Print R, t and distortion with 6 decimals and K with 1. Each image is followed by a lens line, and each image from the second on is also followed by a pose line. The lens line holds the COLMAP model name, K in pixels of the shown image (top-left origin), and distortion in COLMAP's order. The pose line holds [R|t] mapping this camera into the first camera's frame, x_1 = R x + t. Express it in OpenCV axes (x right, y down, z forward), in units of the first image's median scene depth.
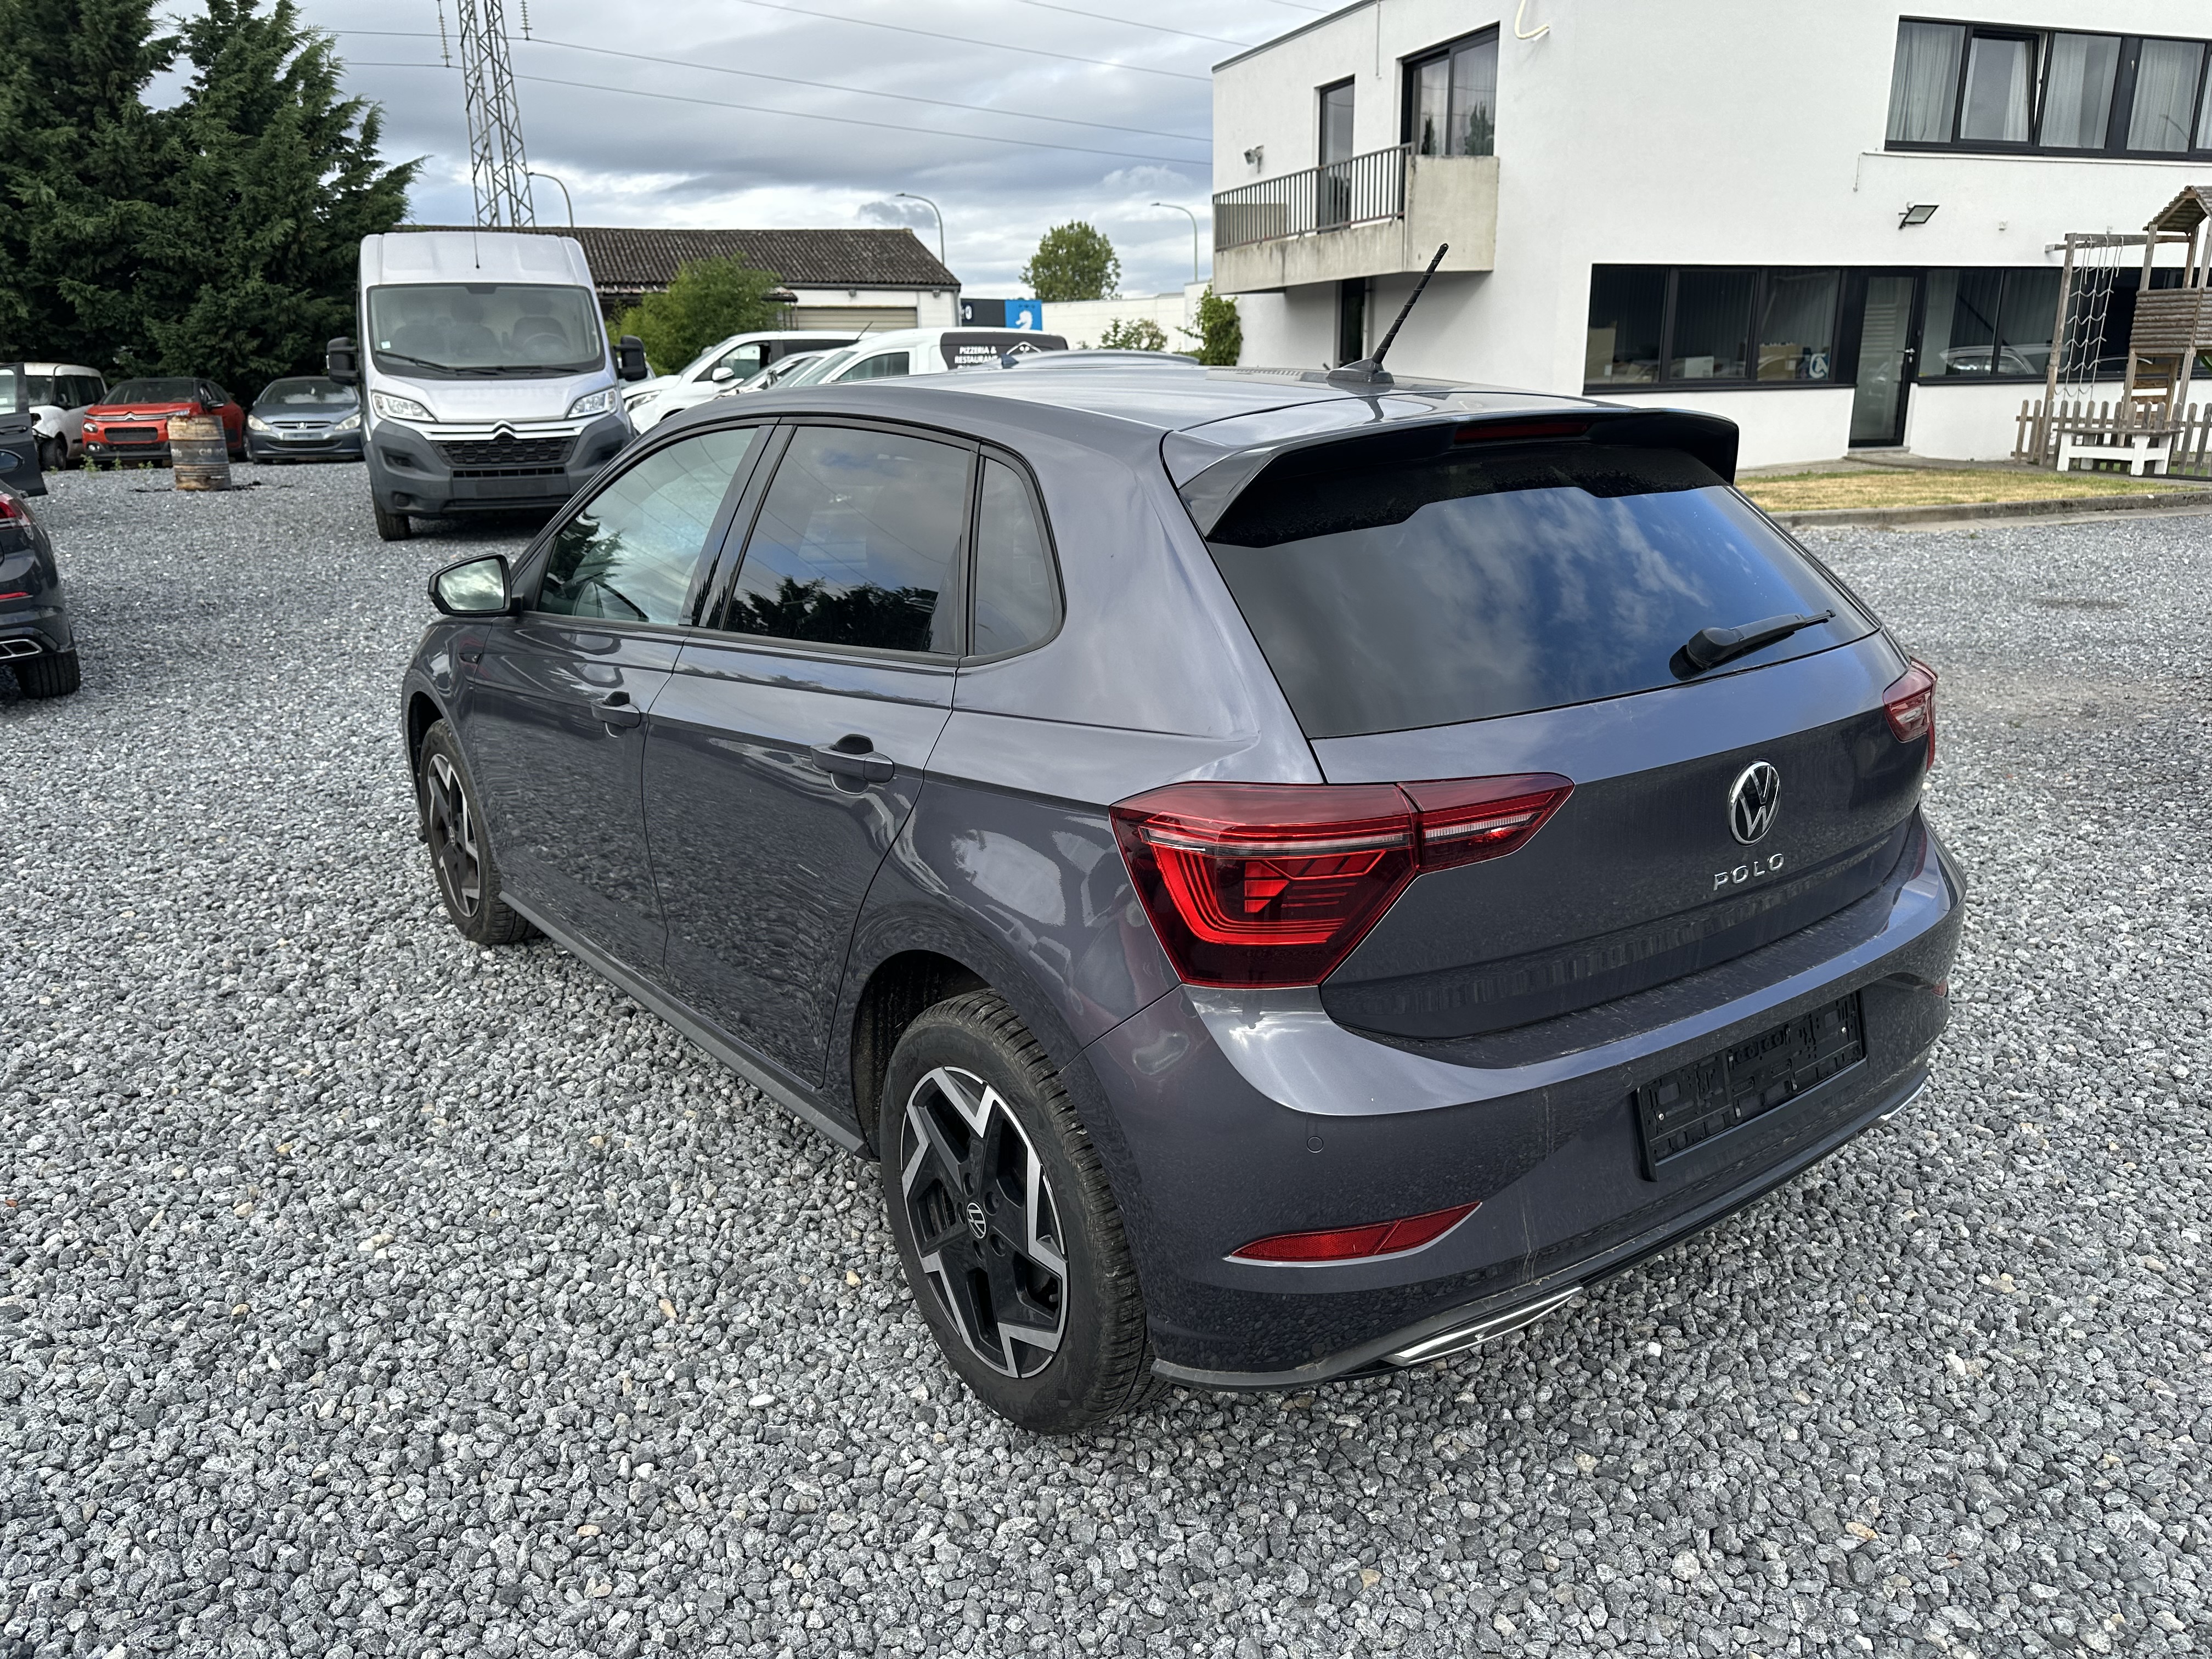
lens RADIAL K [[1577.8, 0, 1110.5], [0, 1577.8, 837.9], [0, 0, 1]] dist [0.032145, -0.029879]
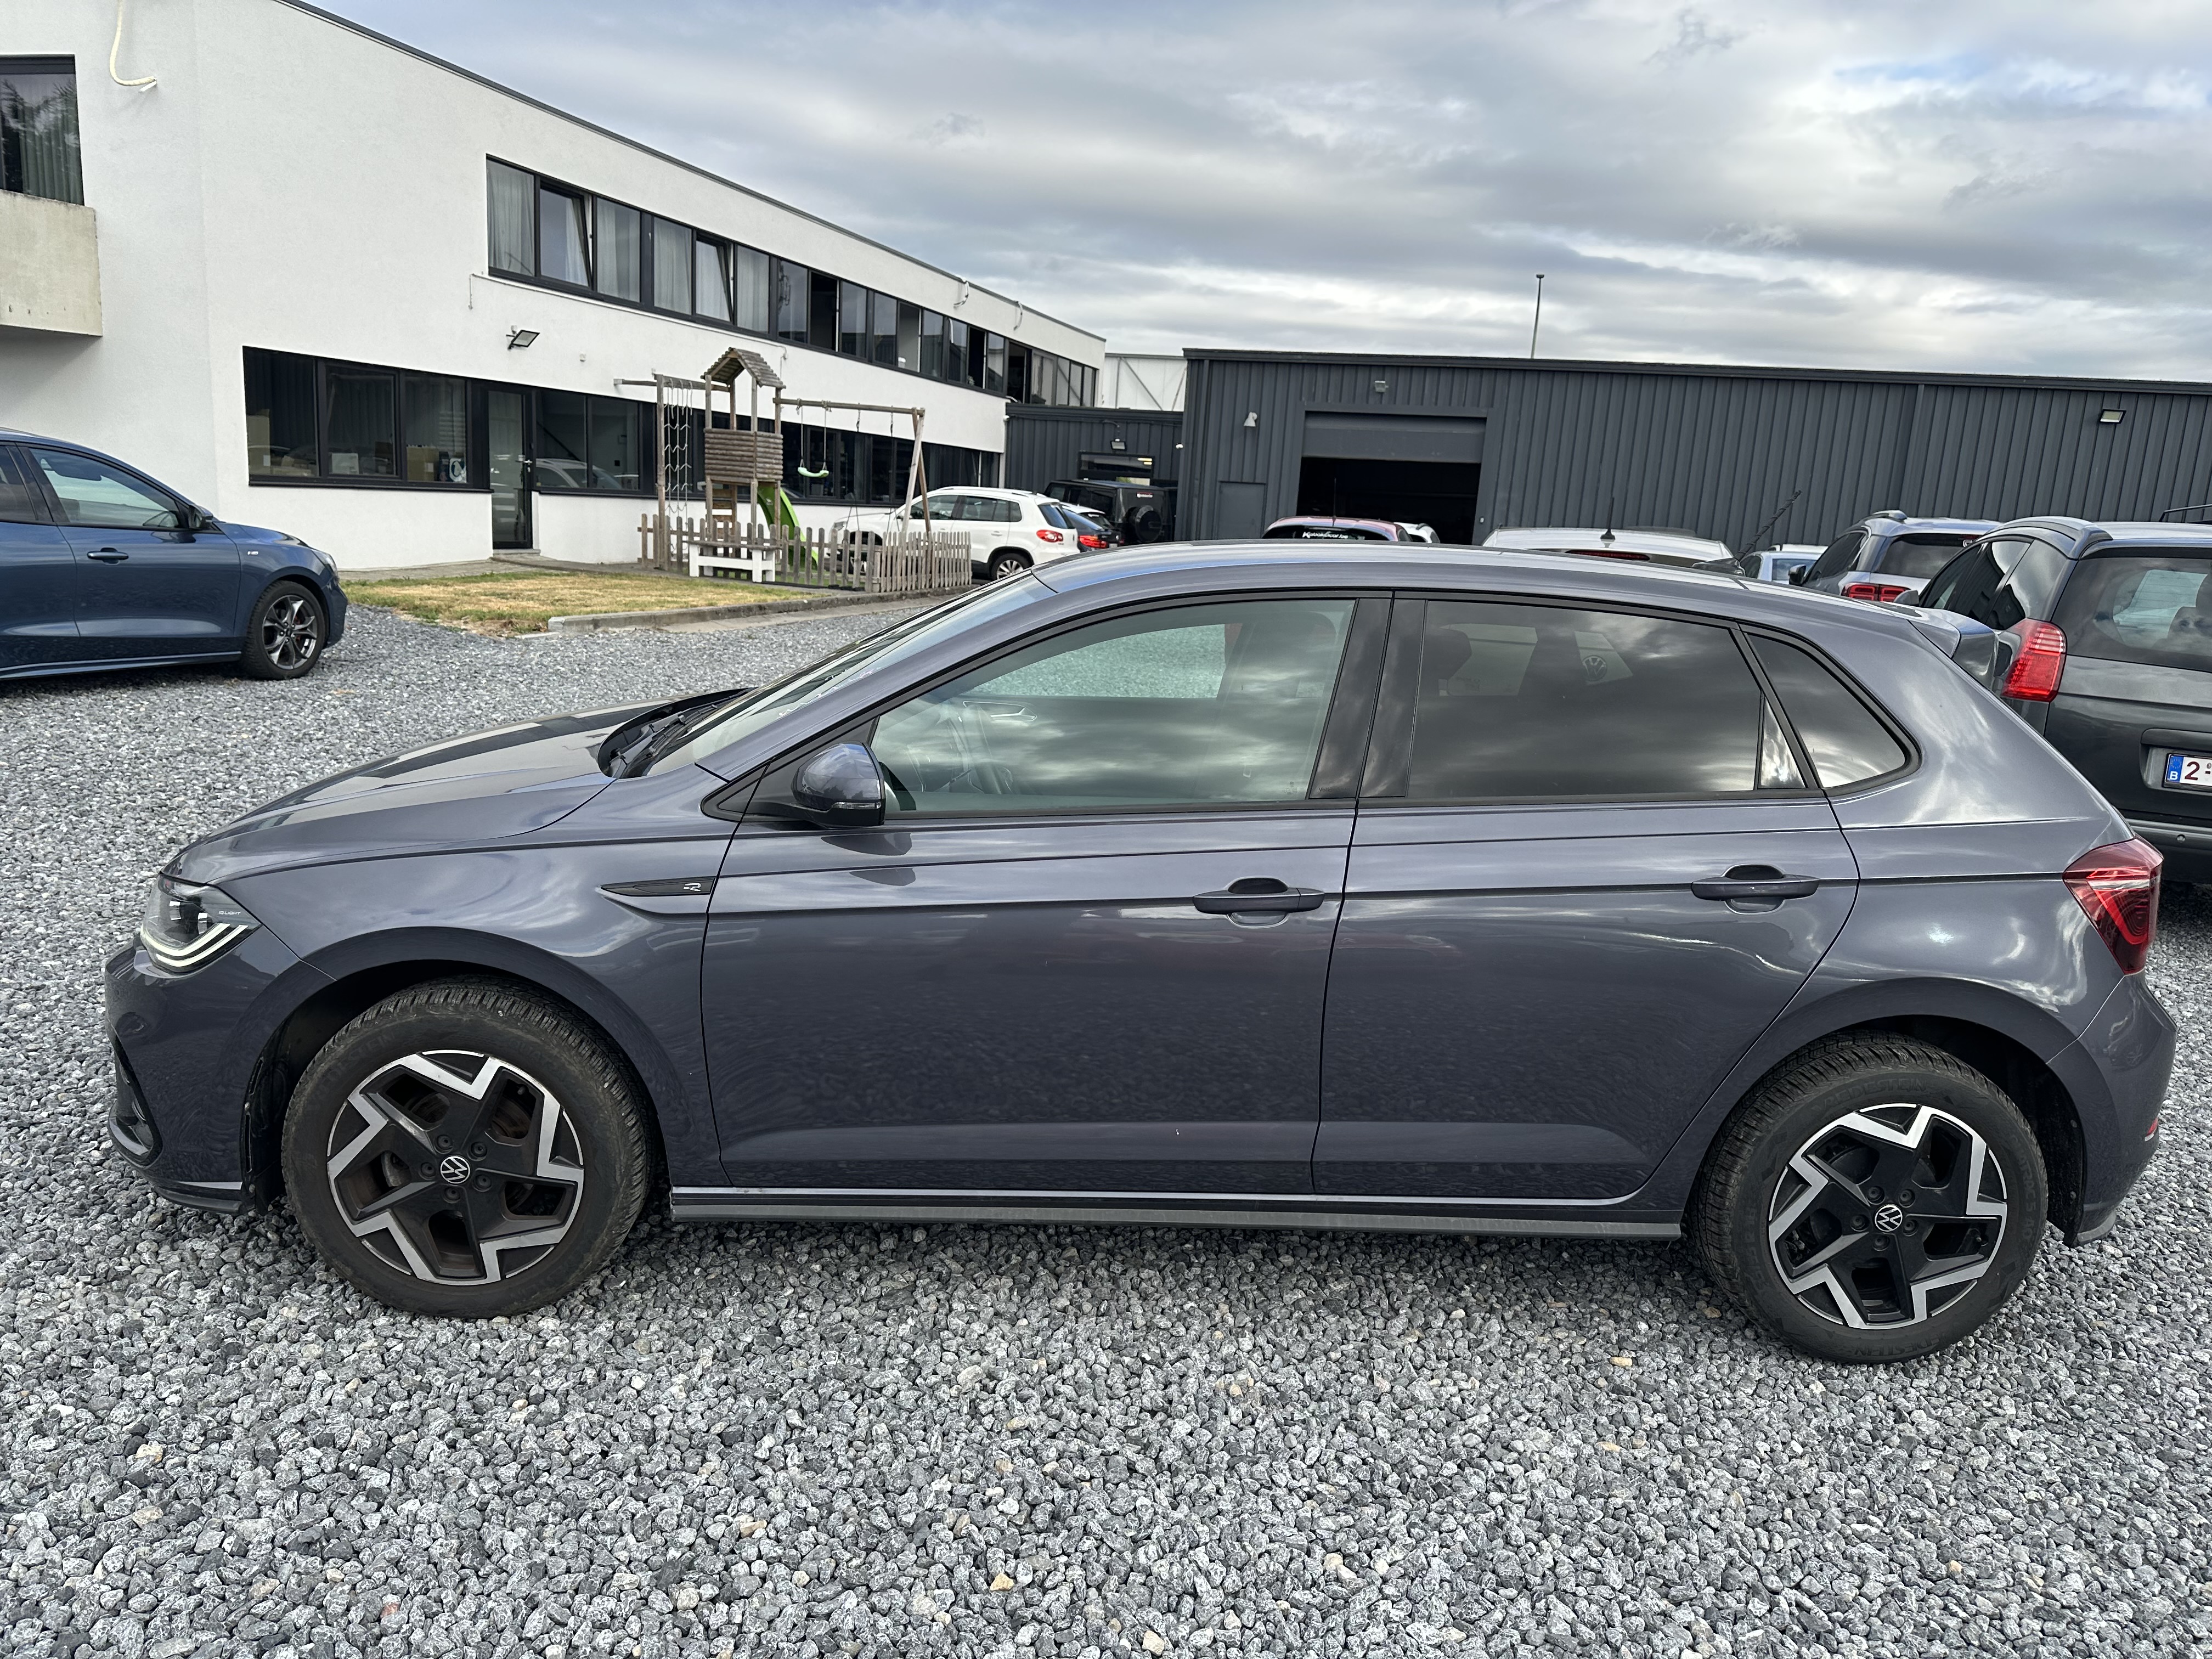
lens RADIAL K [[1577.8, 0, 1106.1], [0, 1577.8, 831.2], [0, 0, 1]] dist [0.032145, -0.029879]
pose [[0.588440, -0.117396, 0.799973, -0.168697], [0.162925, 0.986324, 0.024899, -0.024117], [-0.791956, 0.115684, 0.599519, 0.078487]]
